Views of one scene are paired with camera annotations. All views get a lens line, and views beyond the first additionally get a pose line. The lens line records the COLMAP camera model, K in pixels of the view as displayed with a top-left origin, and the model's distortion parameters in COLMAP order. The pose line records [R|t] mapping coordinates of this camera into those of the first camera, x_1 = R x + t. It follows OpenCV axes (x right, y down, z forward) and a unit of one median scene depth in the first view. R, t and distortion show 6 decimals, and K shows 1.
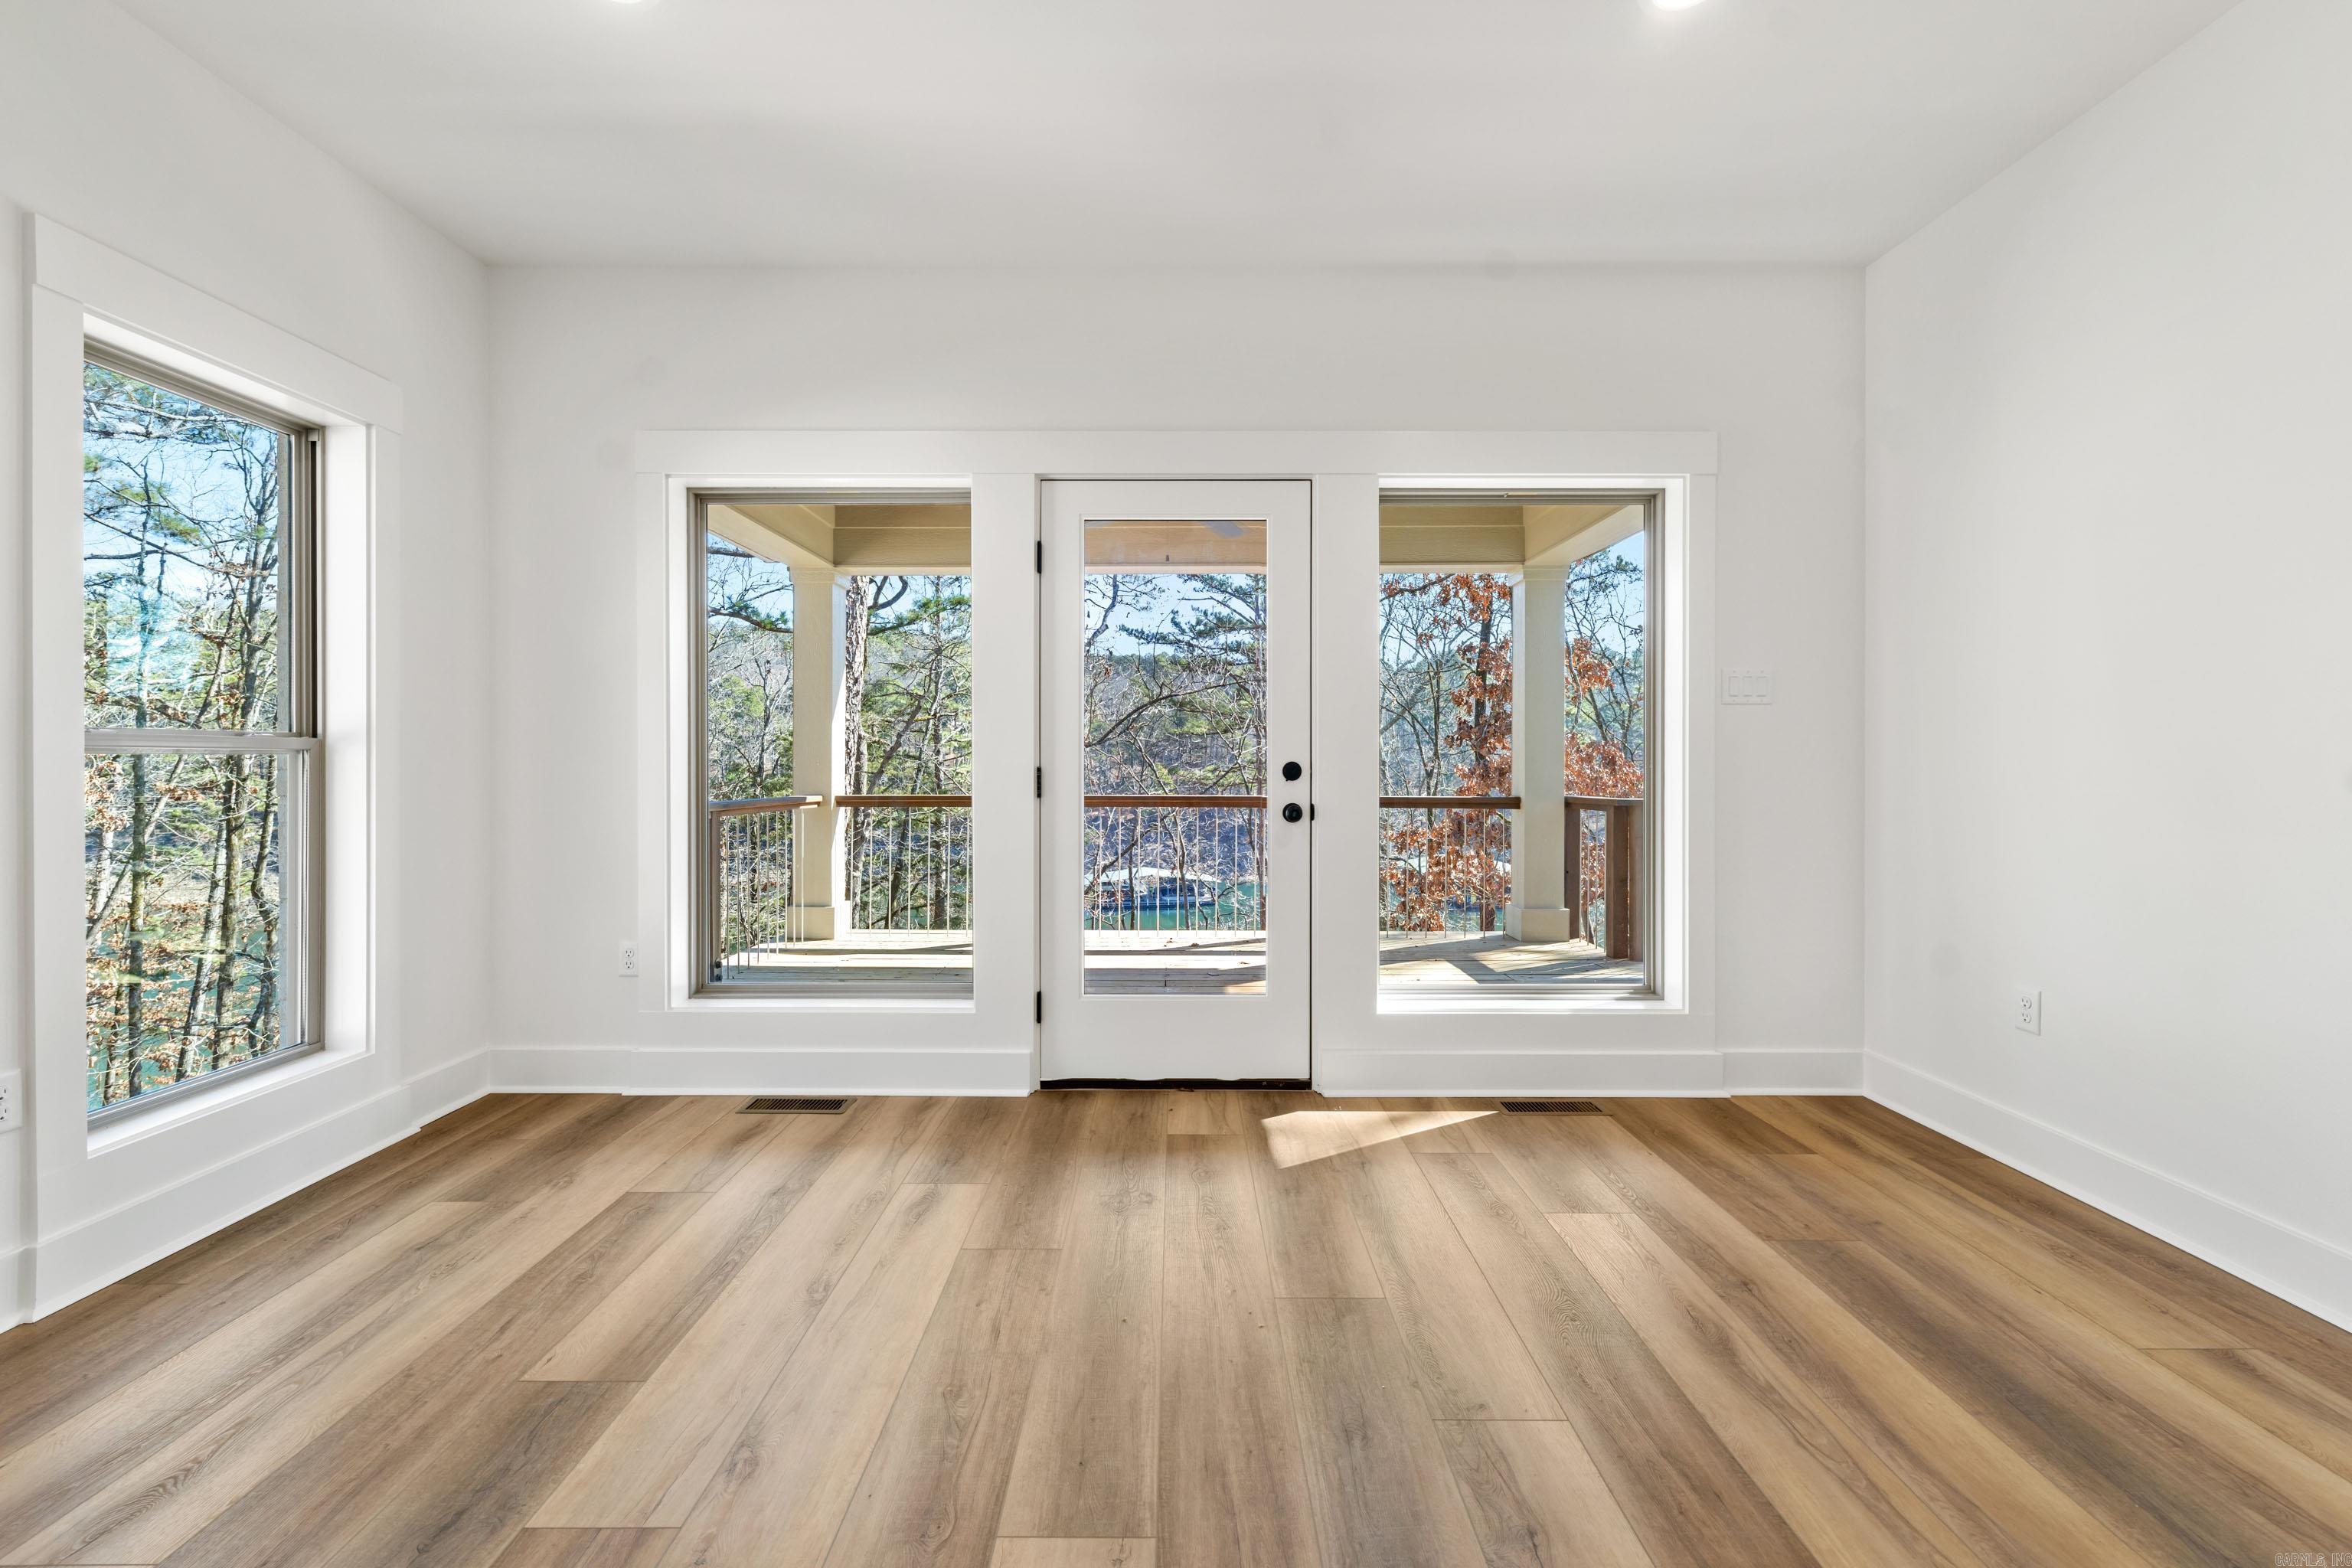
lens RADIAL K [[962.2, 0, 1174.9], [0, 962.2, 770.5], [0, 0, 1]] dist [0.002503, -0.001594]
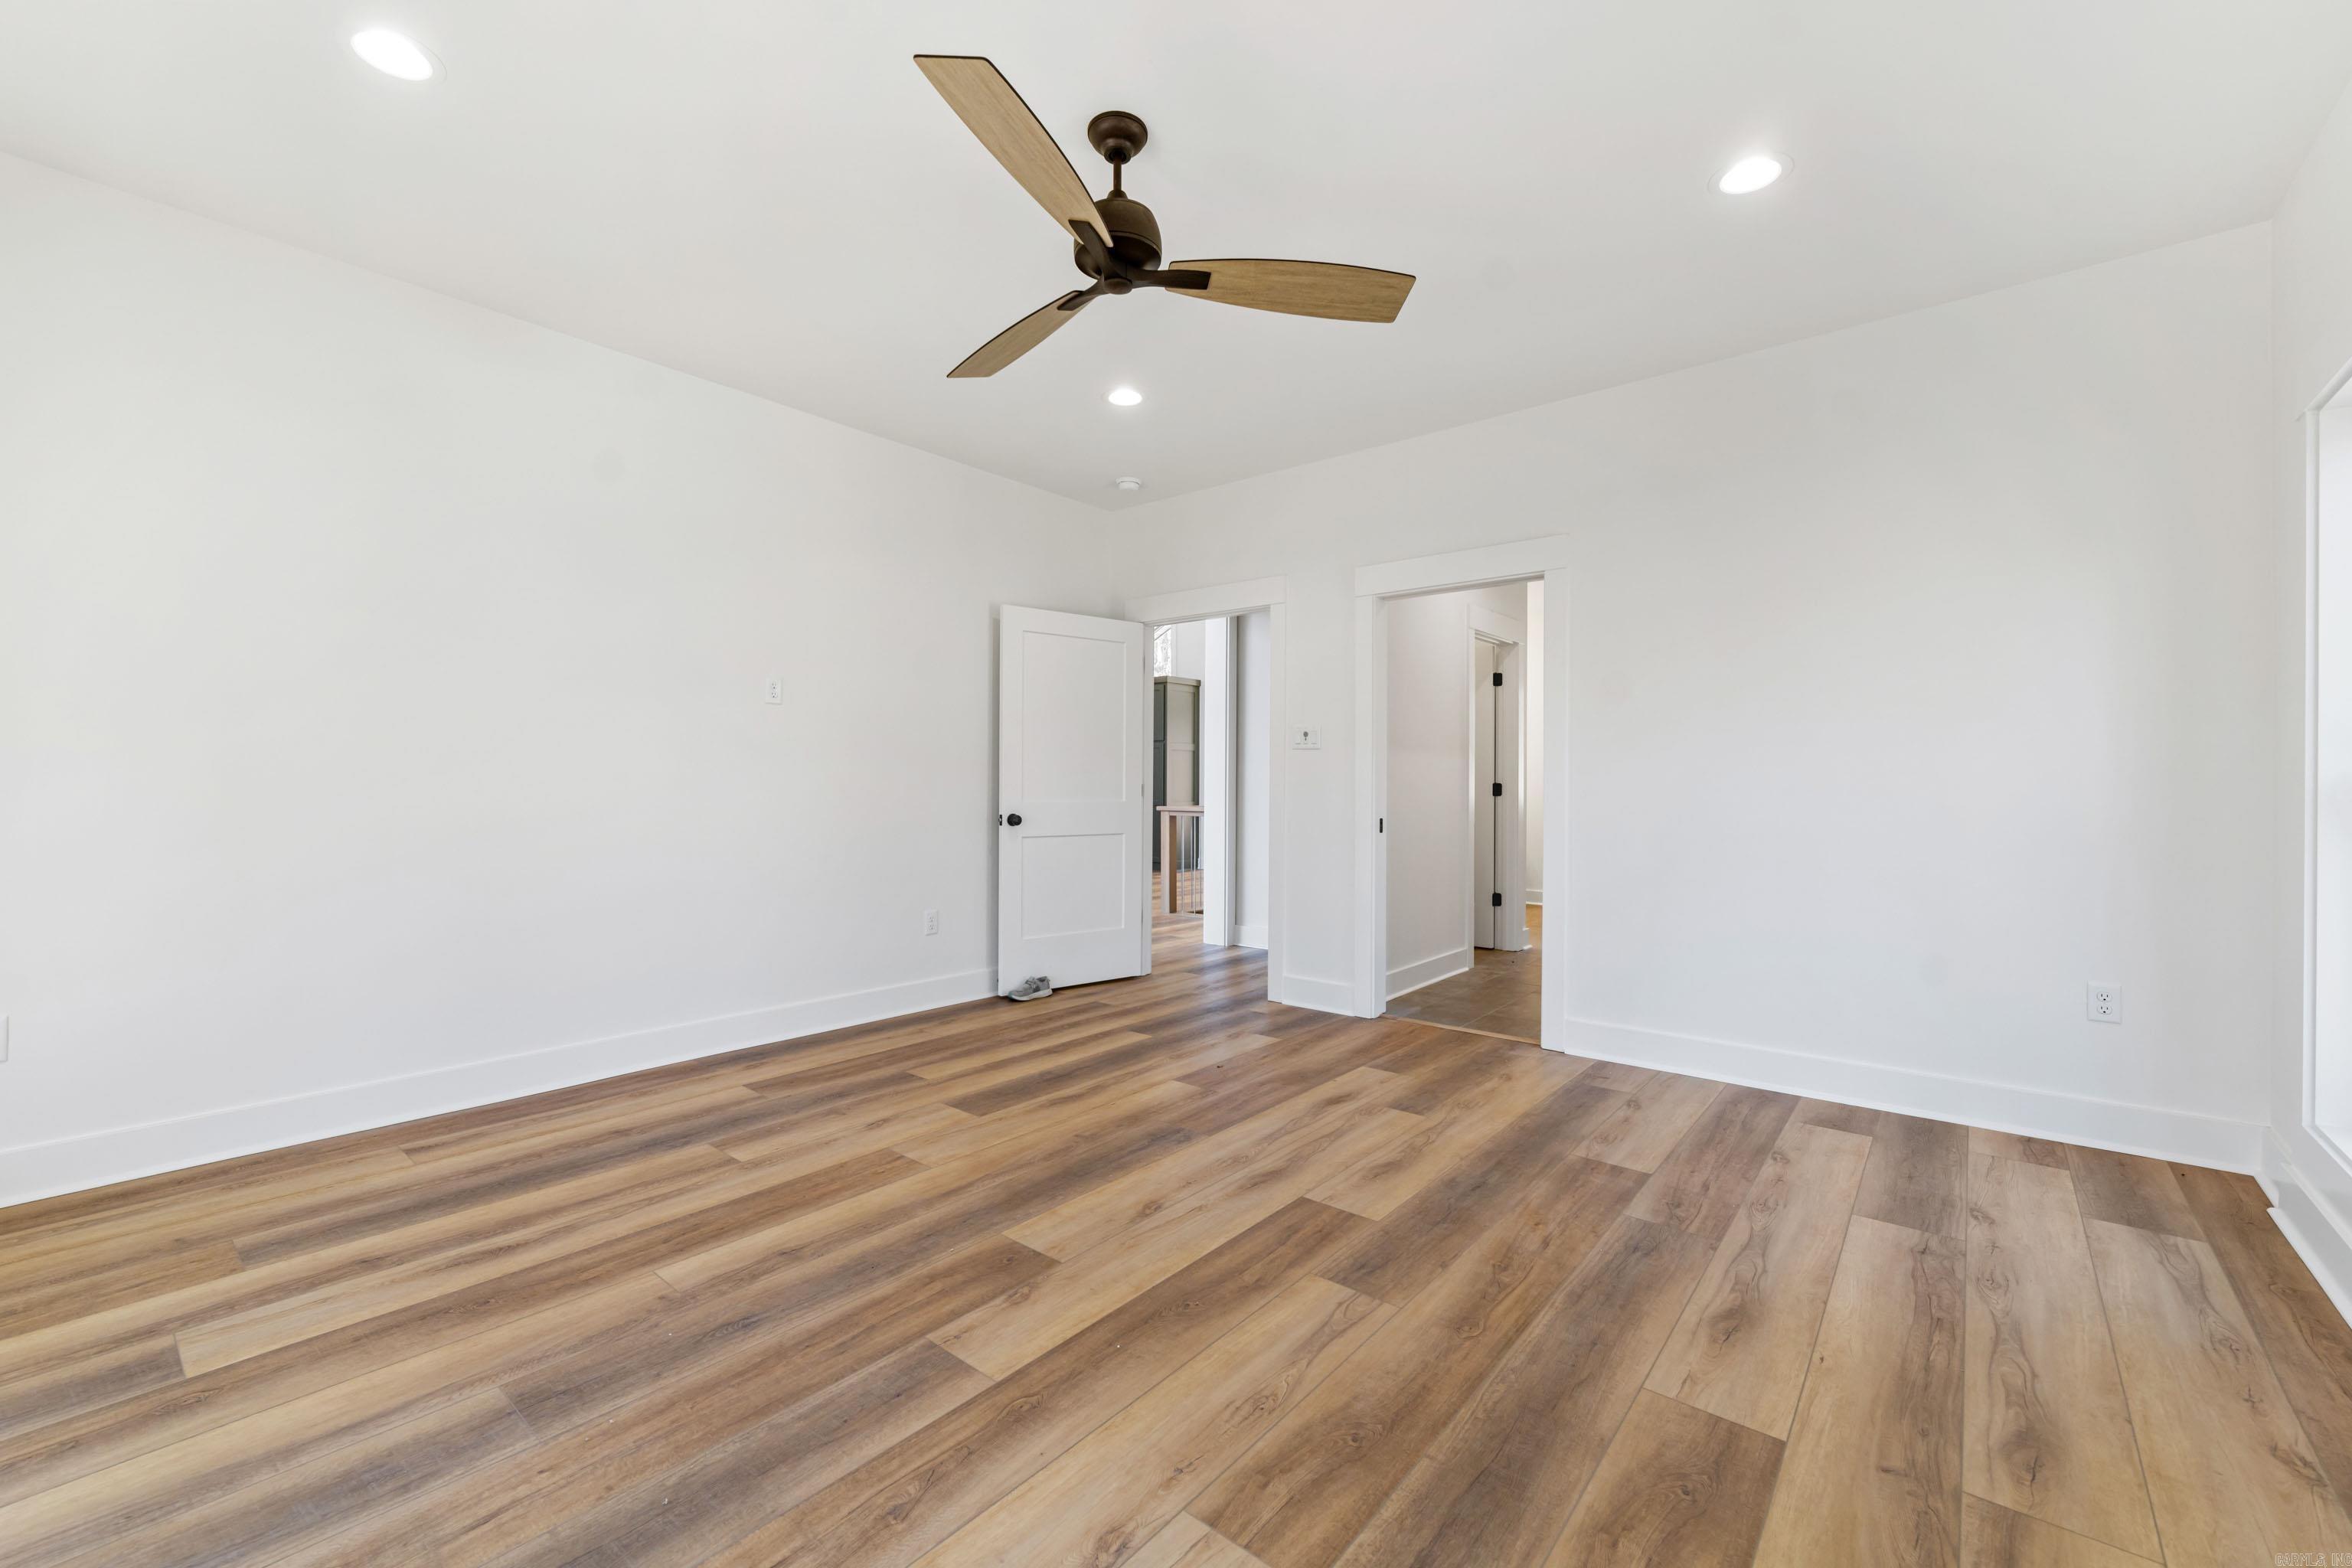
lens RADIAL K [[962.2, 0, 1173.7], [0, 962.2, 784.4], [0, 0, 1]] dist [0.002503, -0.001594]
pose [[-0.774007, -0.002320, 0.633173, -0.972203], [0.001830, 0.999981, 0.005900, -0.016879], [-0.633174, 0.005725, -0.773988, 1.509181]]
